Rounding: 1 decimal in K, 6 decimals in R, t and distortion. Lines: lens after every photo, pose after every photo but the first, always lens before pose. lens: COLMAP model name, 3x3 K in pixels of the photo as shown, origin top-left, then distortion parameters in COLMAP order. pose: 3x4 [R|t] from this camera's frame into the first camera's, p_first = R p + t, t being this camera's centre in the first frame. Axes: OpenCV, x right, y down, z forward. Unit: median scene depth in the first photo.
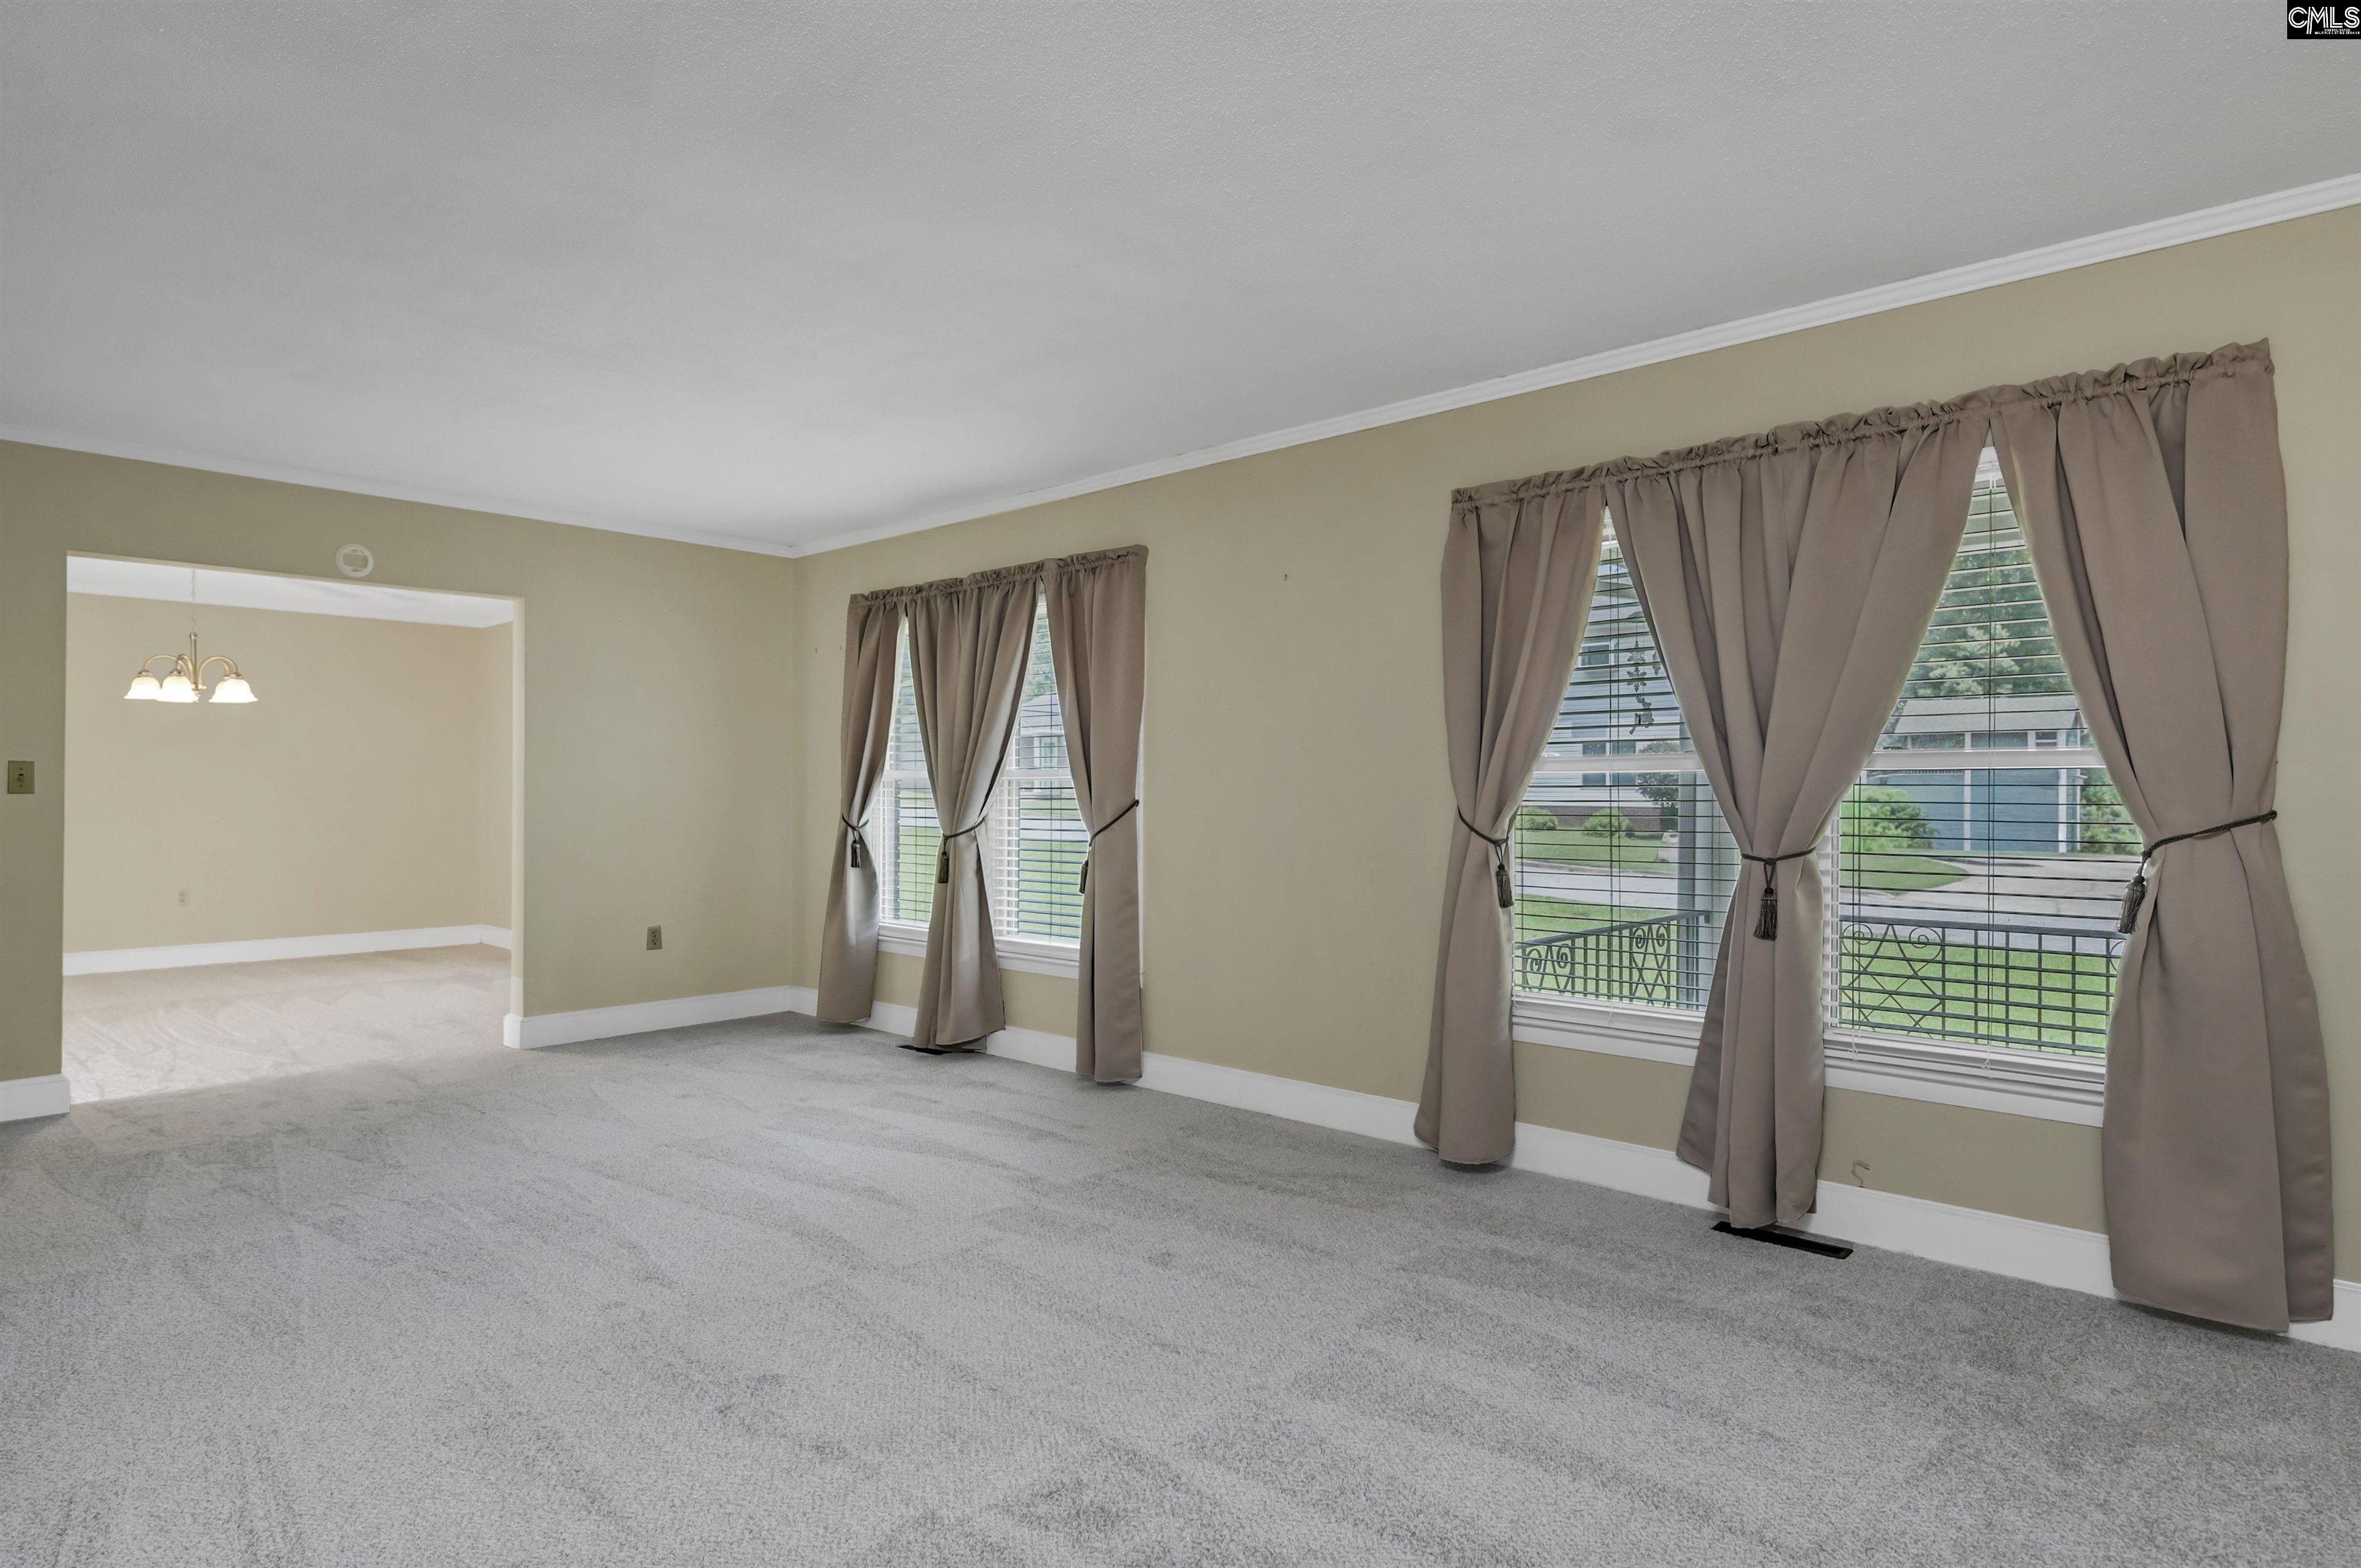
lens RADIAL K [[1300.4, 0, 1174.6], [0, 1300.4, 778.0], [0, 0, 1]] dist [0.003644, 0.000335]
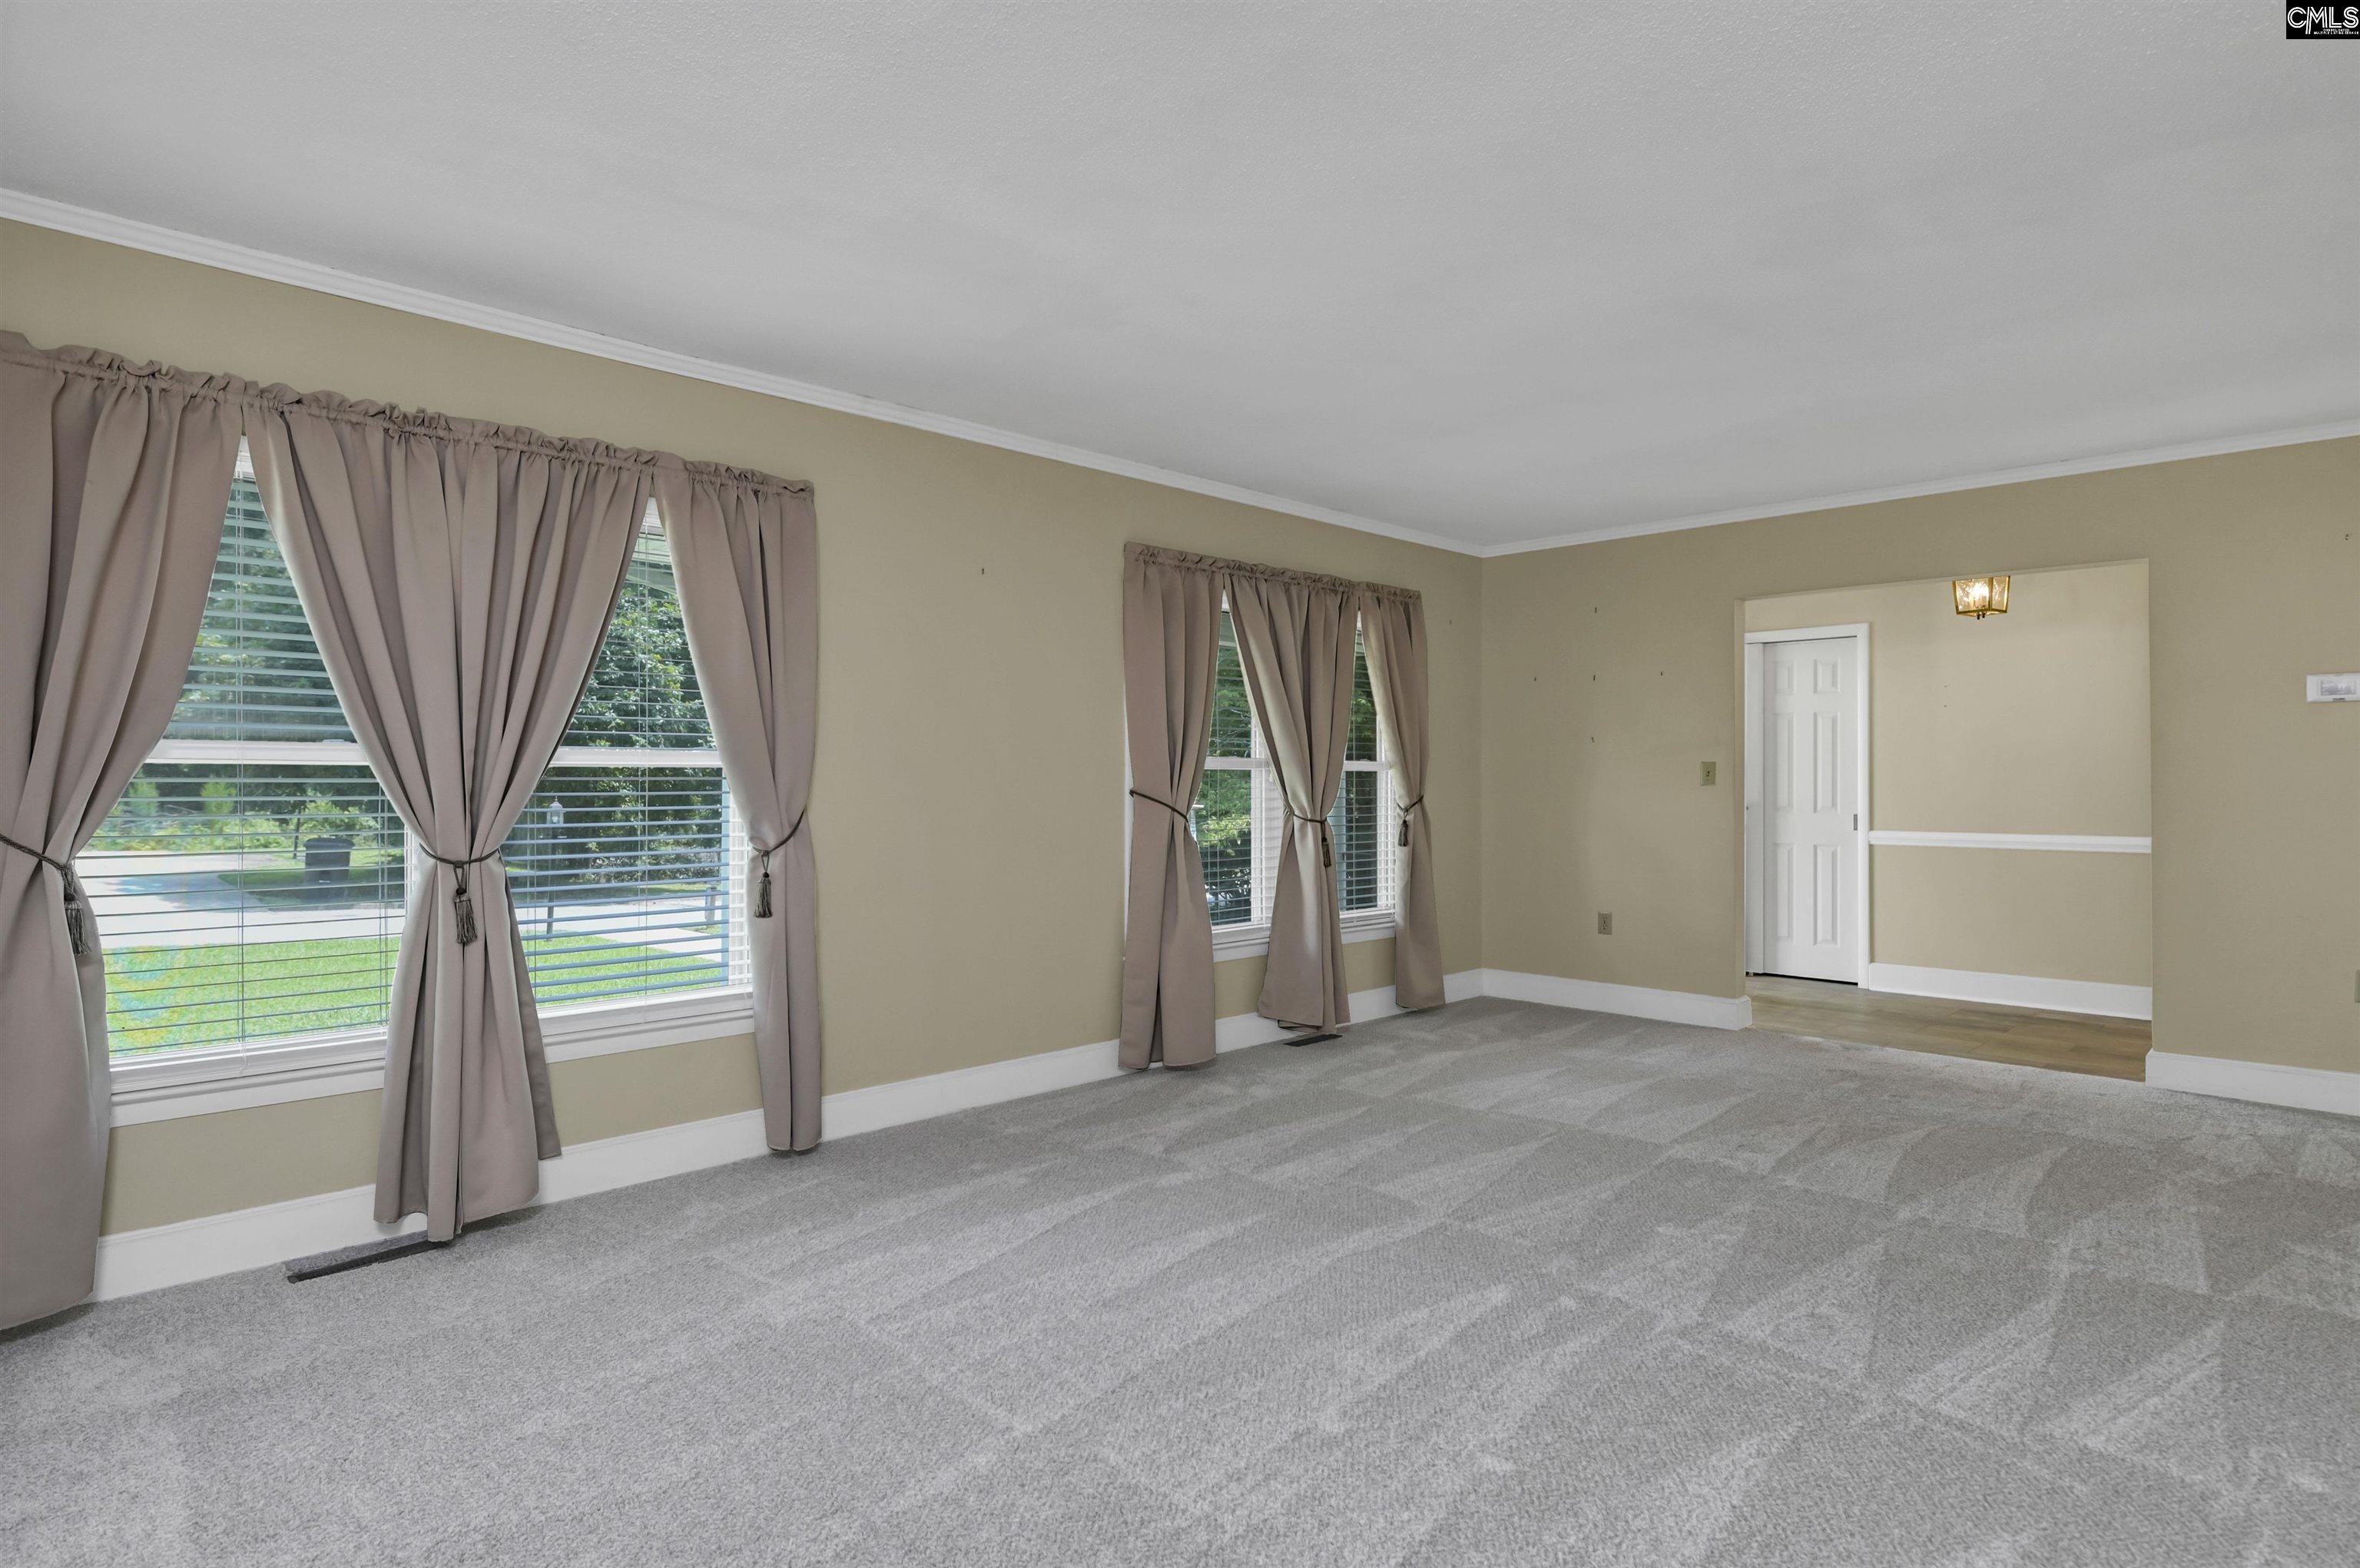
lens RADIAL K [[1216.3, 0, 1177.3], [0, 1216.3, 787.4], [0, 0, 1]] dist [0.012892, -0.000879]
pose [[0.059453, -0.002950, 0.998227, -0.473507], [-0.007990, 0.999962, 0.003431, 0.004796], [-0.998199, -0.008180, 0.059427, 0.438525]]
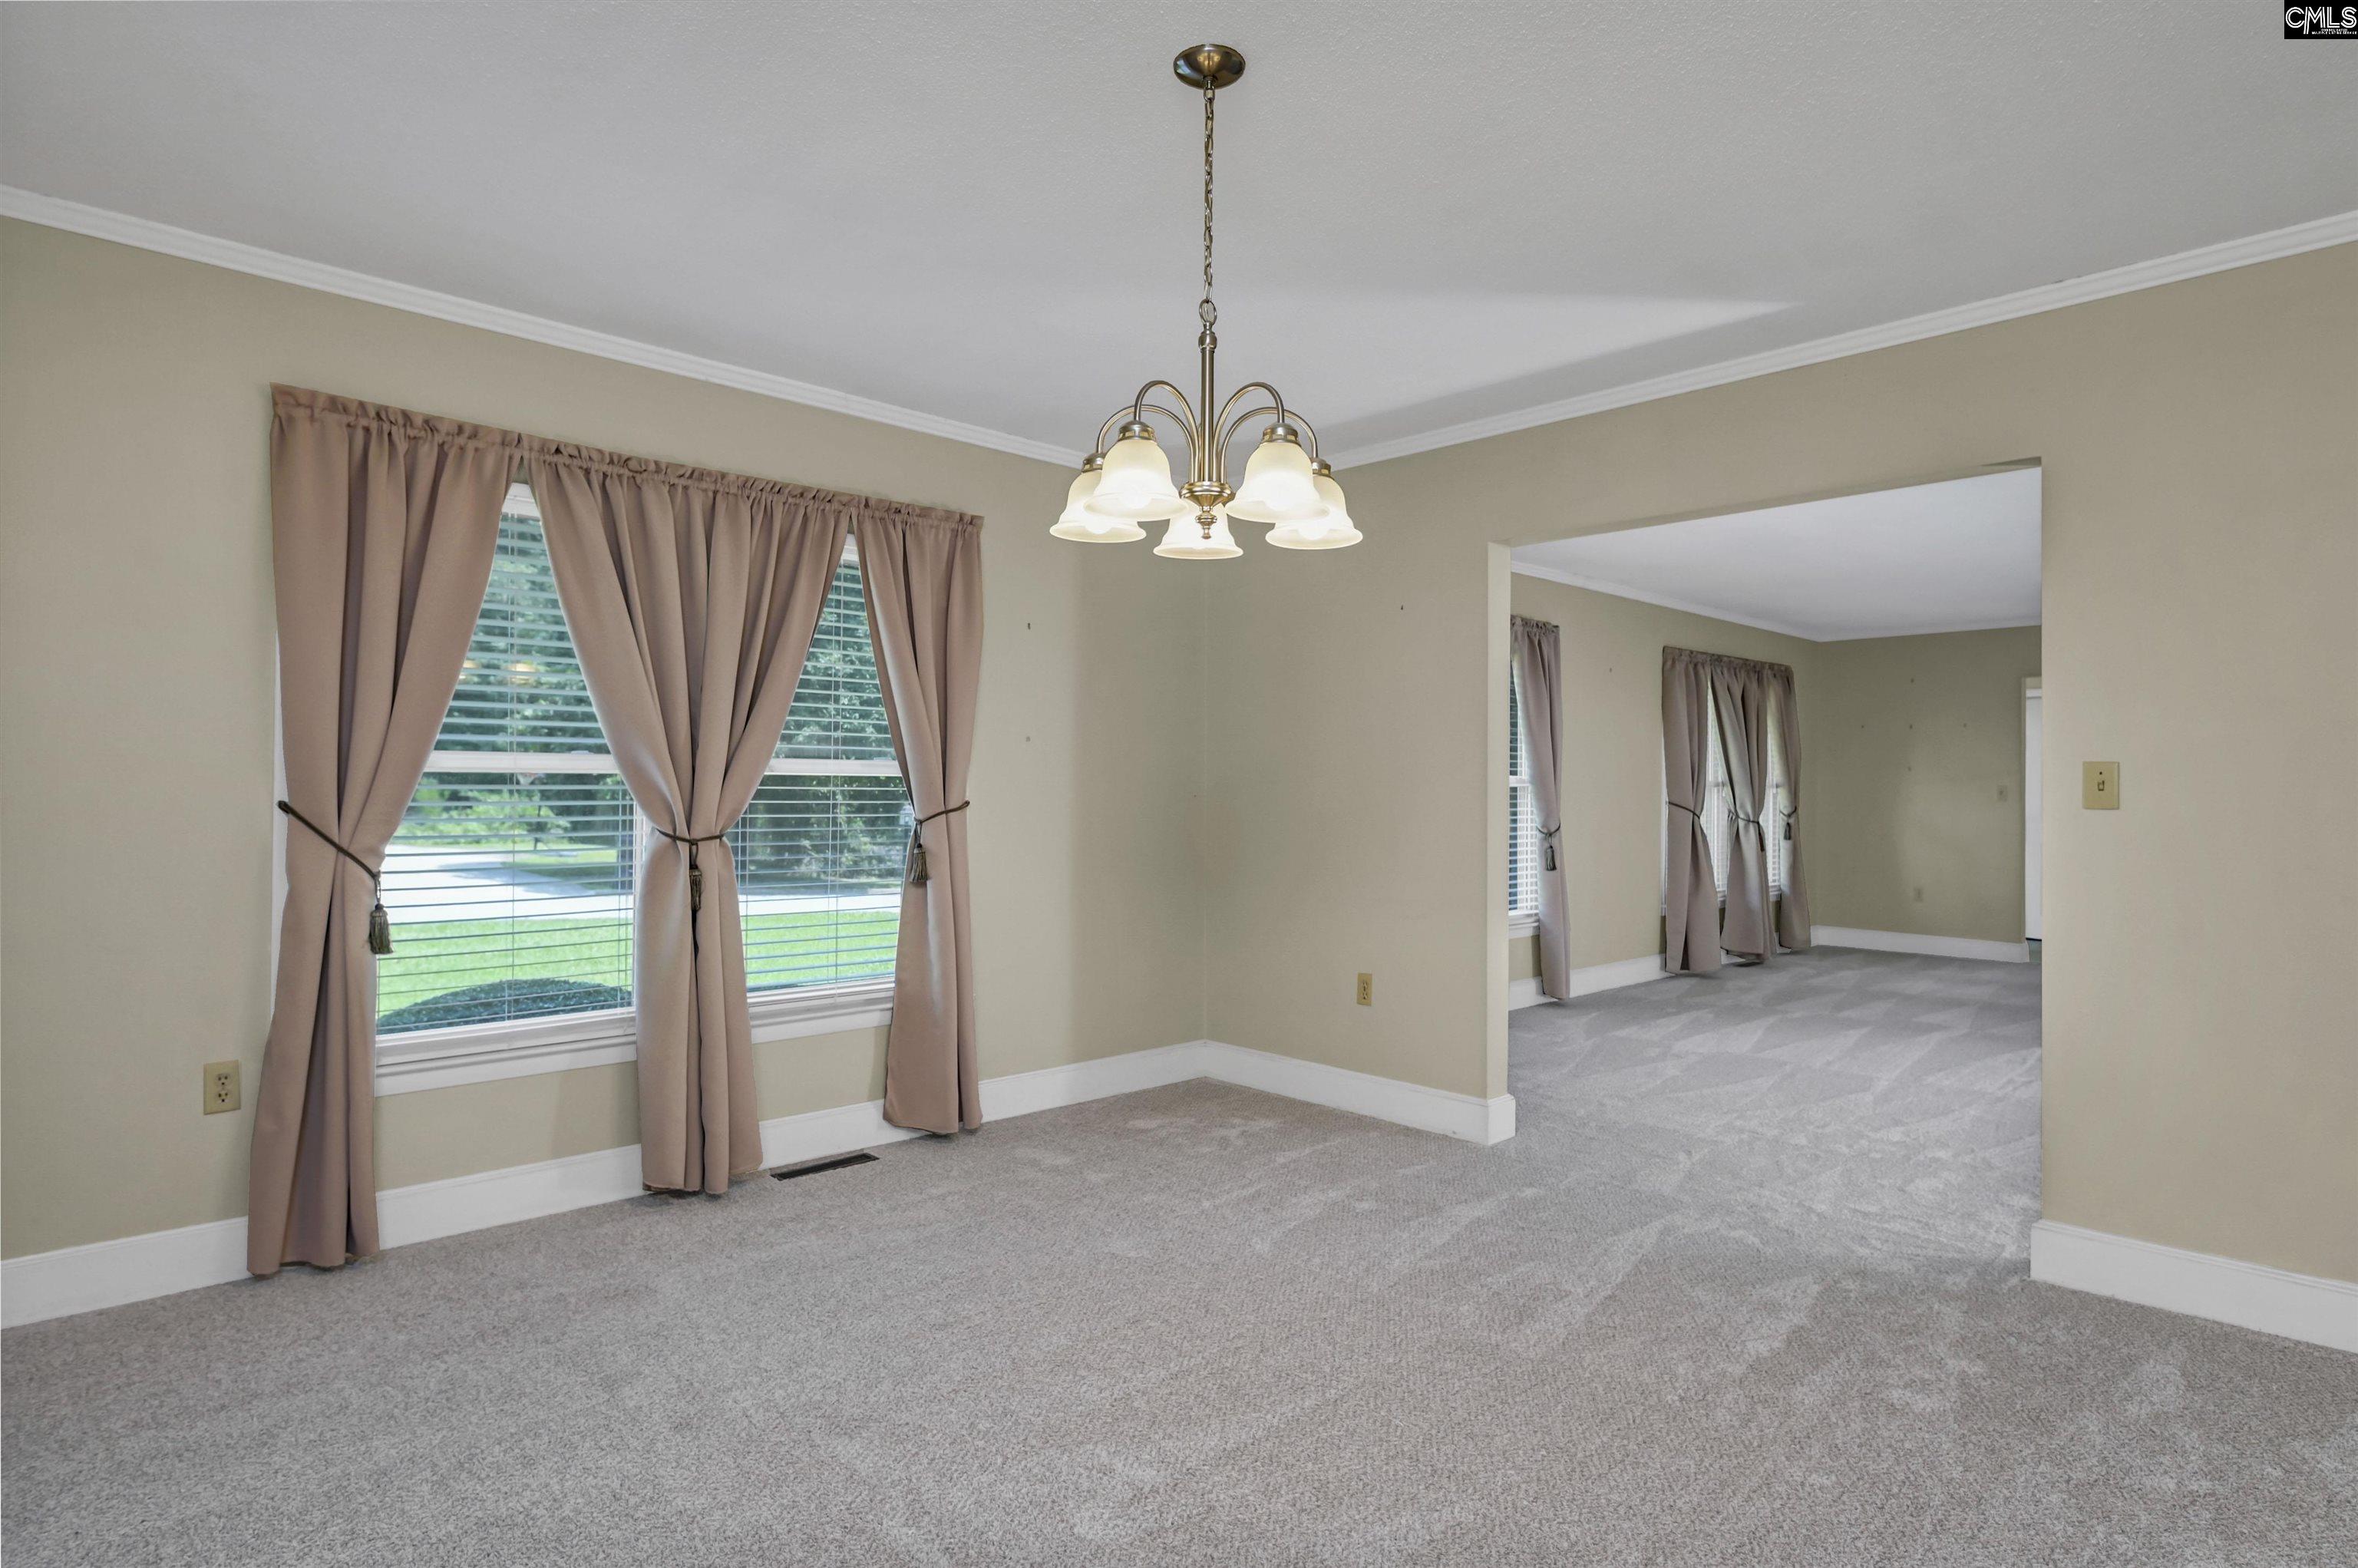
lens RADIAL K [[1298.6, 0, 1102.5], [0, 1298.6, 773.1], [0, 0, 1]] dist [0.003644, 0.000335]
pose [[0.071431, 0.016443, 0.997310, -0.654526], [-0.015472, 0.999762, -0.015375, 0.006437], [-0.997326, -0.014332, 0.071668, 0.609160]]
